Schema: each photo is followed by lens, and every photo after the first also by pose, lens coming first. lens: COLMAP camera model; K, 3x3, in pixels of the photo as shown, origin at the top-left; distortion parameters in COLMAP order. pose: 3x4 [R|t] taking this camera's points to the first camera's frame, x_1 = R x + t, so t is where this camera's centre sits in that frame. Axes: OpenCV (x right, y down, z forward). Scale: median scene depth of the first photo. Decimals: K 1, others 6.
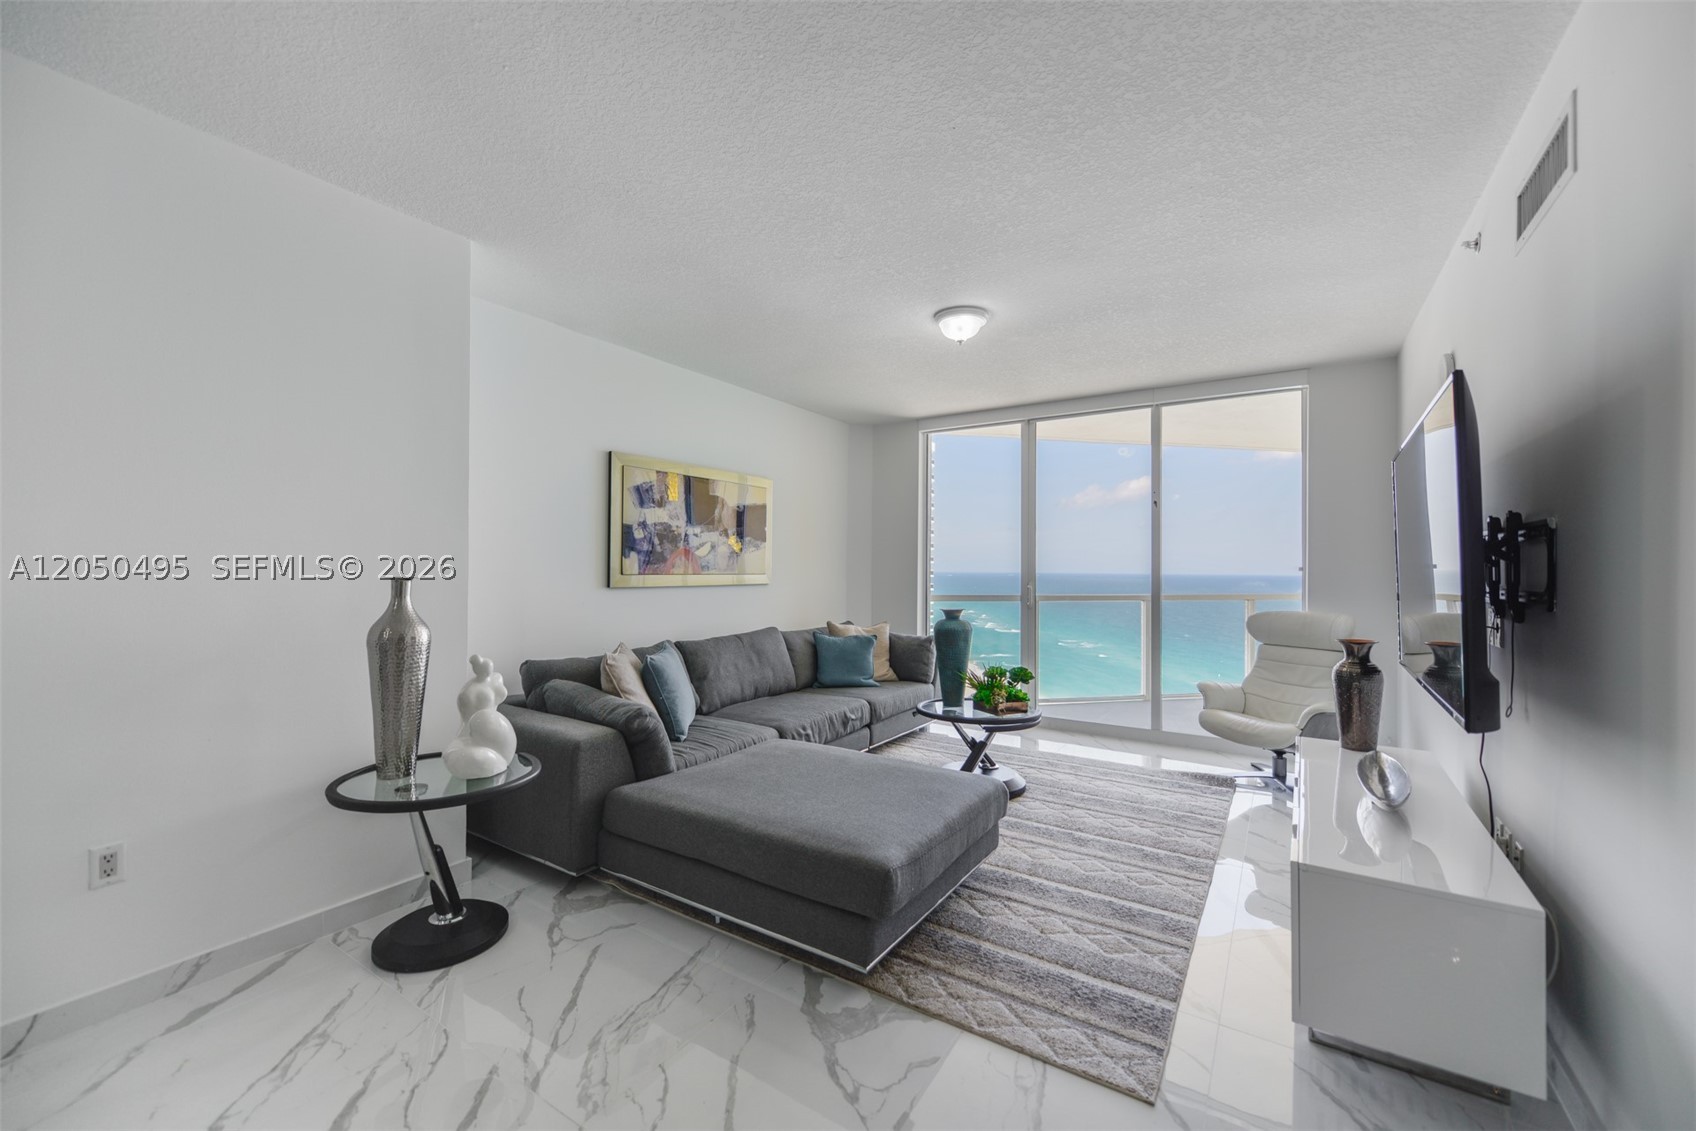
lens RADIAL K [[673.3, 0, 848.8], [0, 673.3, 558.2], [0, 0, 1]] dist [0.006568, -0.000433]
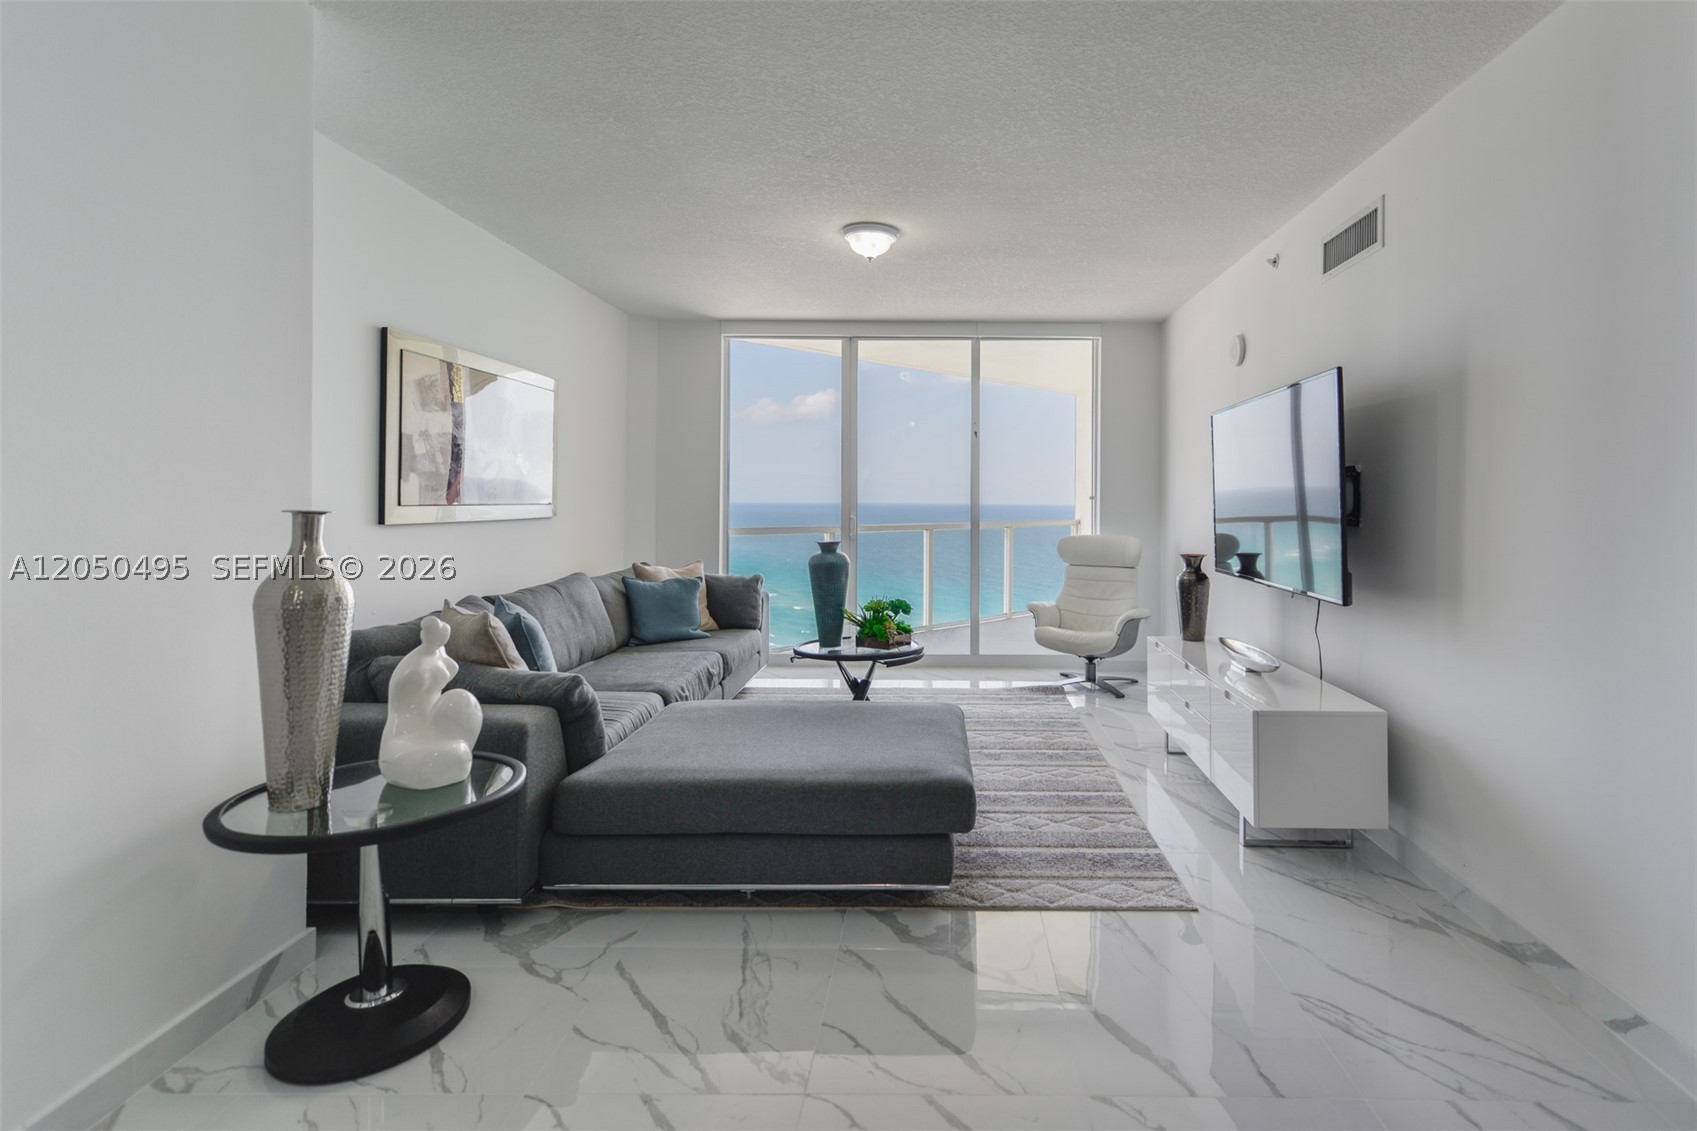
lens RADIAL K [[819.7, 0, 940.0], [0, 819.7, 490.5], [0, 0, 1]] dist [0.024757, -0.000305]
pose [[0.838563, 0.005501, 0.544776, -0.386248], [-0.009530, 0.999944, 0.004572, -0.000894], [-0.544721, -0.009025, 0.838569, -0.025854]]
